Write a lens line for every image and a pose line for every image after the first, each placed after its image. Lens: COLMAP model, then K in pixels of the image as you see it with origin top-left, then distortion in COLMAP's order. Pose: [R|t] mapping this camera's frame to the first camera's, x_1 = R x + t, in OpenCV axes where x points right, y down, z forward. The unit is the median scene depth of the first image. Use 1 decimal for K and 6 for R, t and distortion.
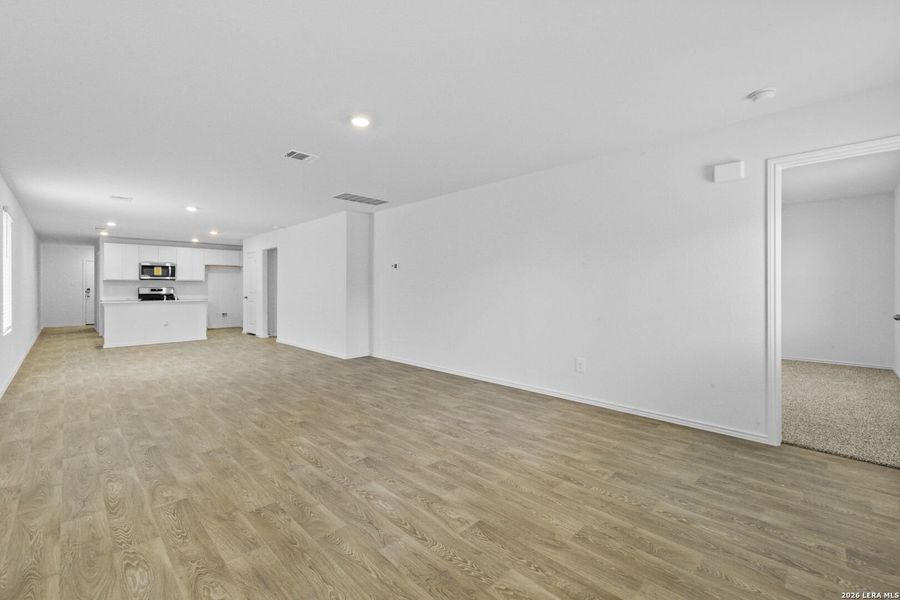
lens RADIAL K [[382.1, 0, 448.2], [0, 382.1, 292.4], [0, 0, 1]] dist [-0.000580, -0.003012]
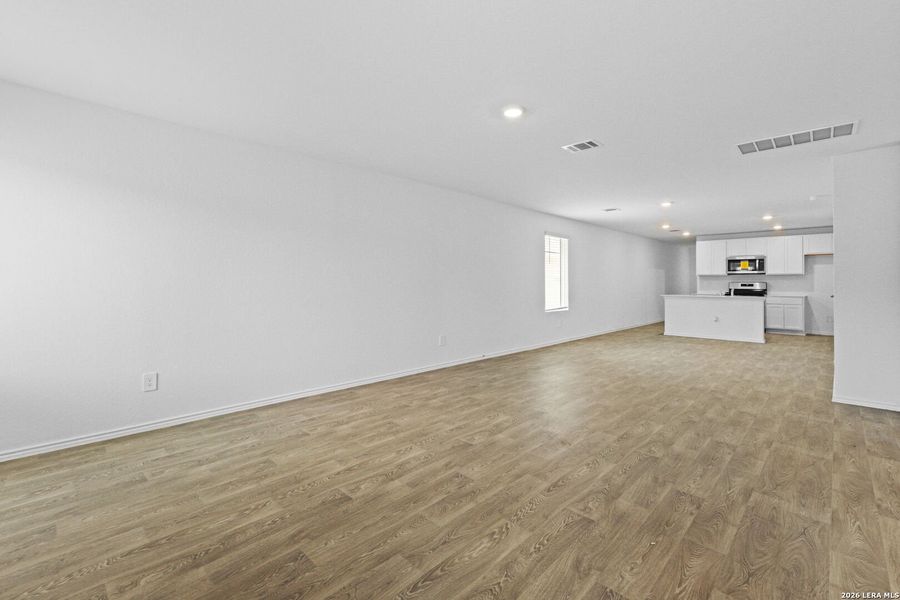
lens RADIAL K [[395.7, 0, 440.0], [0, 395.7, 300.6], [0, 0, 1]] dist [-0.000303, 0.000406]
pose [[0.007506, 0.047287, -0.998853, 0.776605], [-0.013320, 0.998797, 0.047184, -0.013204], [0.999883, 0.012950, 0.008126, 0.810934]]
